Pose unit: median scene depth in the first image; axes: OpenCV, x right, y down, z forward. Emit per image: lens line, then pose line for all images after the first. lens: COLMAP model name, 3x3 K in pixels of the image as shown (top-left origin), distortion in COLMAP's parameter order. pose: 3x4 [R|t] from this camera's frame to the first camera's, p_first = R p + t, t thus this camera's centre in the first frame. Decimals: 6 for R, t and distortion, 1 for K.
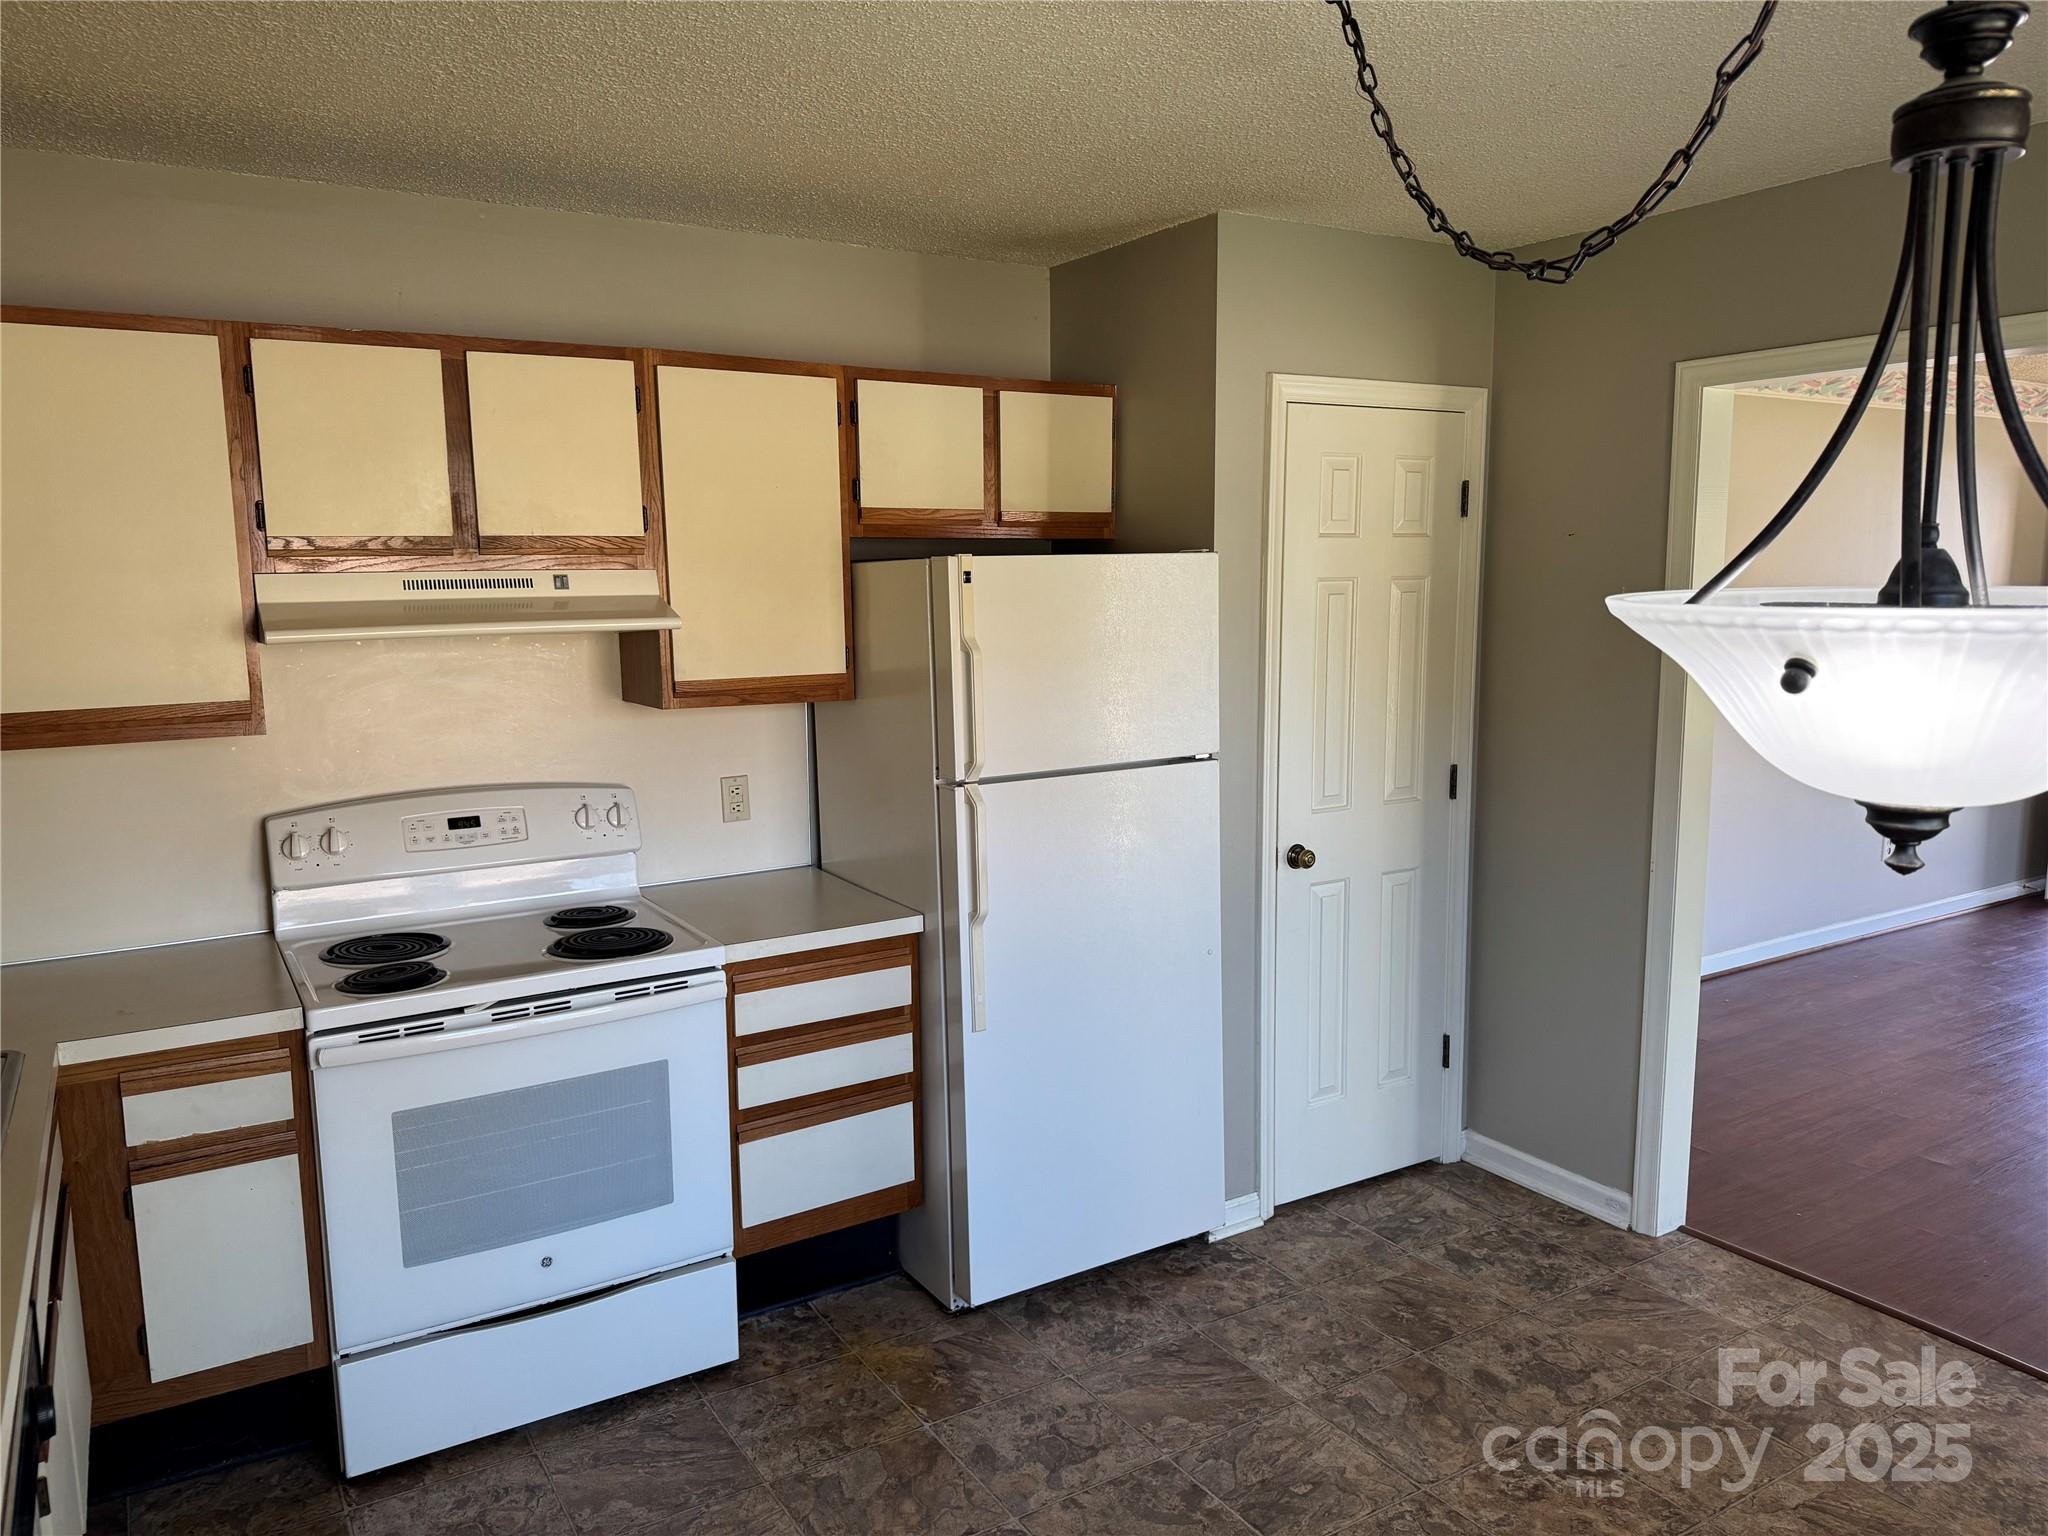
lens RADIAL K [[1421.7, 0, 1073.5], [0, 1421.7, 764.4], [0, 0, 1]] dist [0.038163, -0.069102]
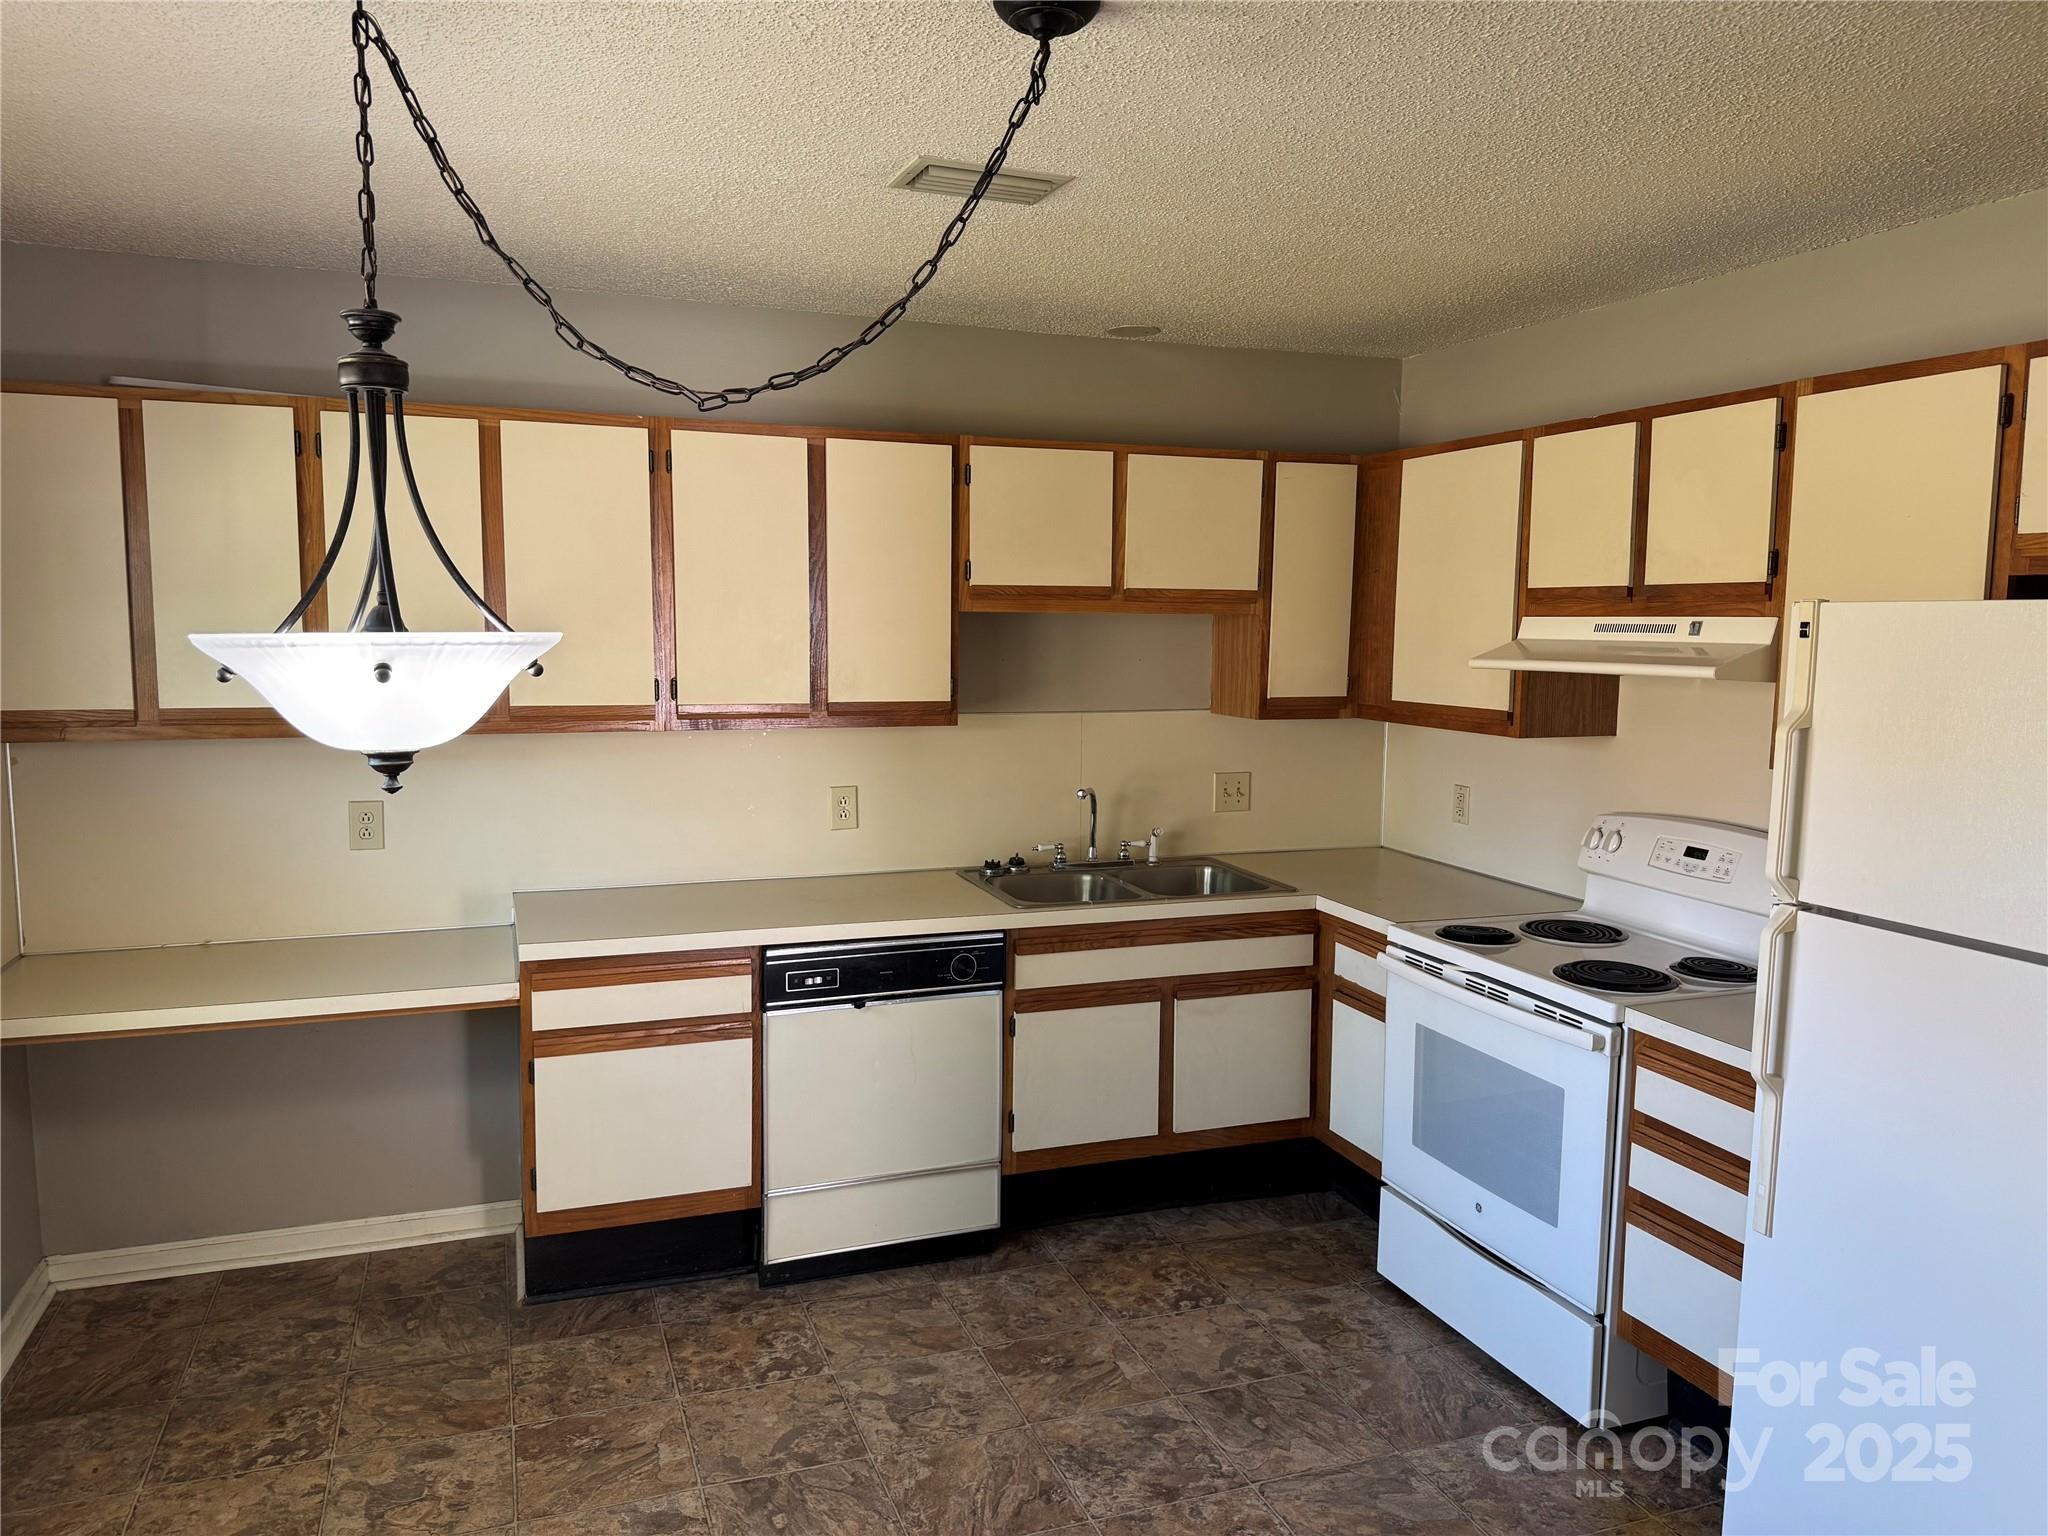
lens RADIAL K [[1421.7, 0, 1018.6], [0, 1421.7, 782.3], [0, 0, 1]] dist [0.038163, -0.069102]
pose [[-0.205131, 0.126626, -0.970509, 0.773729], [-0.141147, 0.977402, 0.157359, -0.117946], [0.968503, 0.169264, -0.182623, 0.770251]]
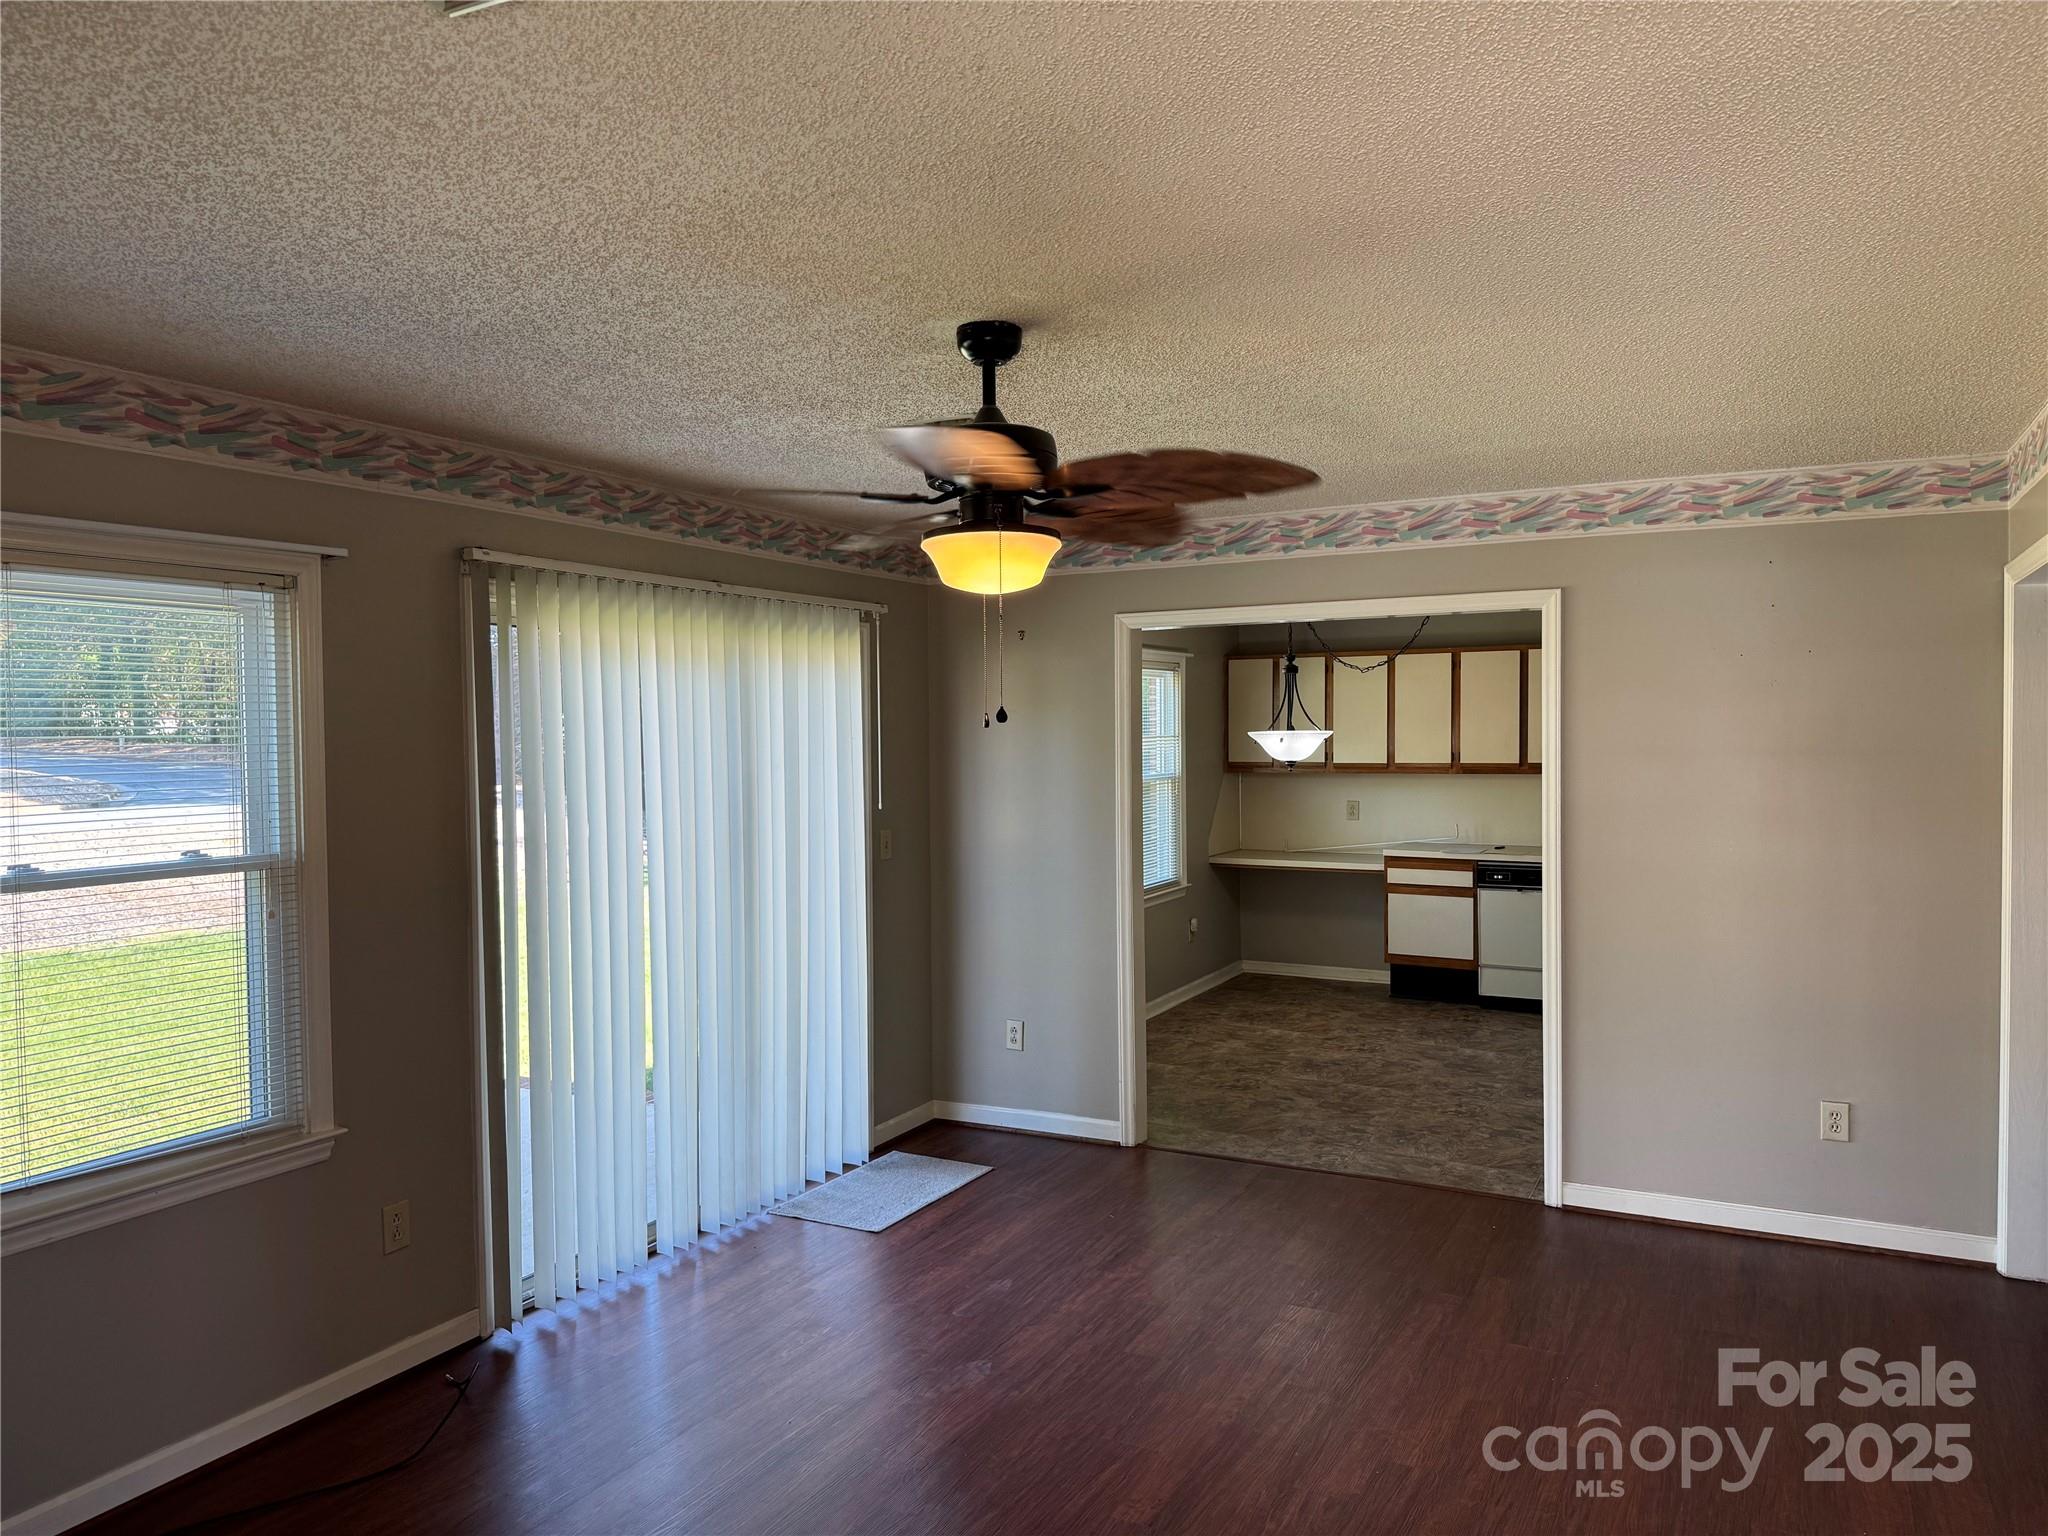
lens RADIAL K [[1421.7, 0, 1005.5], [0, 1421.7, 760.1], [0, 0, 1]] dist [0.038163, -0.069102]
pose [[-0.877558, 0.027287, -0.478692, 1.750090], [-0.046338, 0.988879, 0.141319, -0.303740], [0.477225, 0.146197, -0.866535, 2.164817]]
